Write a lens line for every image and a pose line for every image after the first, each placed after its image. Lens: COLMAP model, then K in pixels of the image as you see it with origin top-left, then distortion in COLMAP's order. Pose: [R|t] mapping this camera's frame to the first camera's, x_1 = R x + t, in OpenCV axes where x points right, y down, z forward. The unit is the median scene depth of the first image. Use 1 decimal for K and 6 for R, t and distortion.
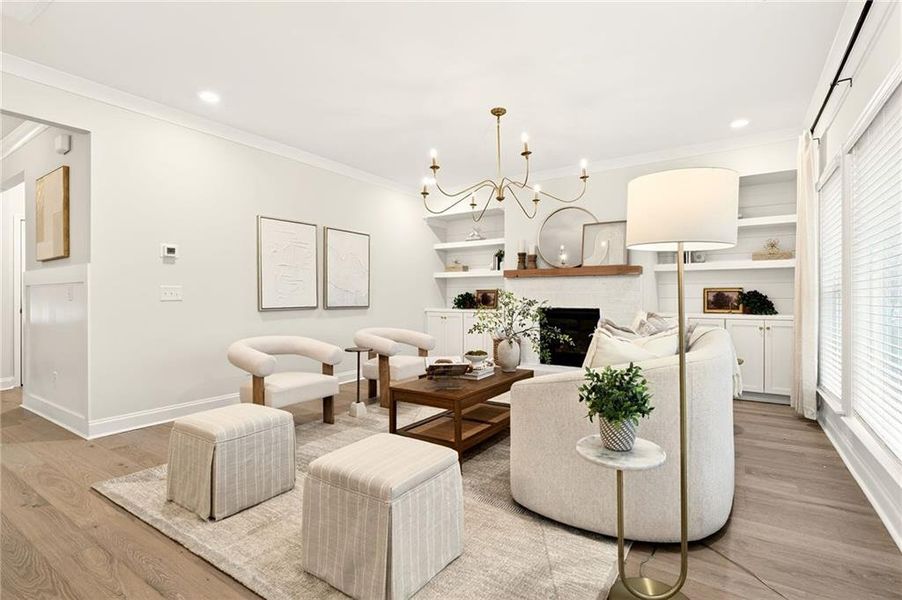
lens RADIAL K [[429.7, 0, 448.0], [0, 429.7, 297.1], [0, 0, 1]] dist [0.000533, -0.000622]
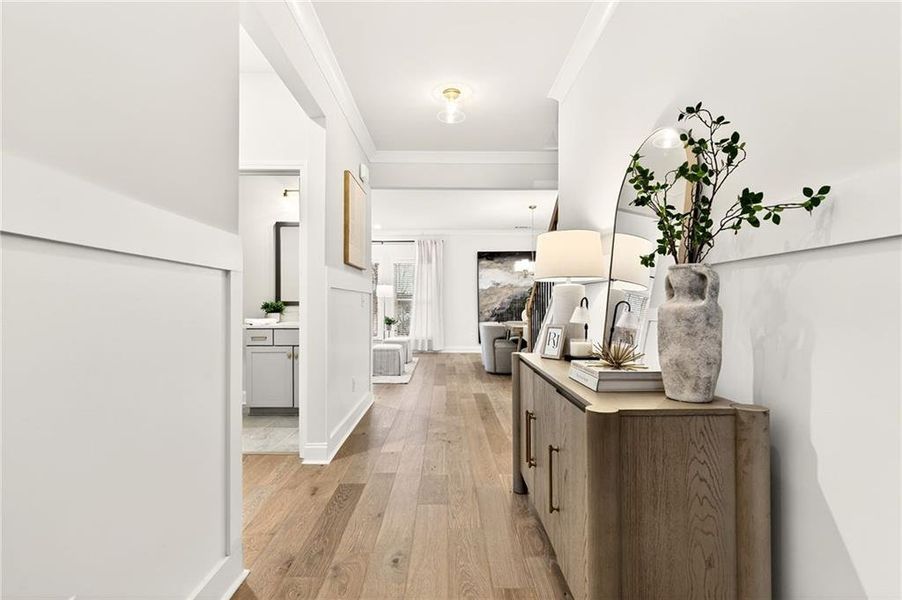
lens RADIAL K [[438.7, 0, 443.0], [0, 438.7, 307.4], [0, 0, 1]] dist [0.004118, 0.000031]
pose [[-0.550281, -0.008077, 0.834941, -1.418384], [-0.002191, 0.999964, 0.008230, -0.001781], [-0.834977, 0.002699, -0.550279, 1.032418]]
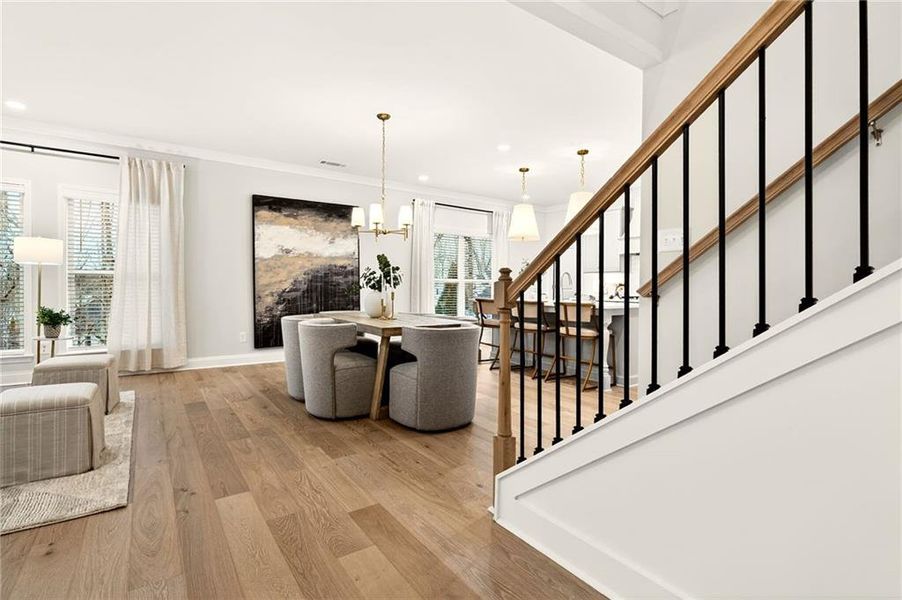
lens RADIAL K [[429.7, 0, 448.0], [0, 429.7, 297.1], [0, 0, 1]] dist [0.000533, -0.000622]
pose [[-0.932756, -0.020024, 0.359951, -0.796596], [-0.012199, 0.999638, 0.023997, 0.003042], [-0.360301, 0.017993, -0.932662, 0.721491]]
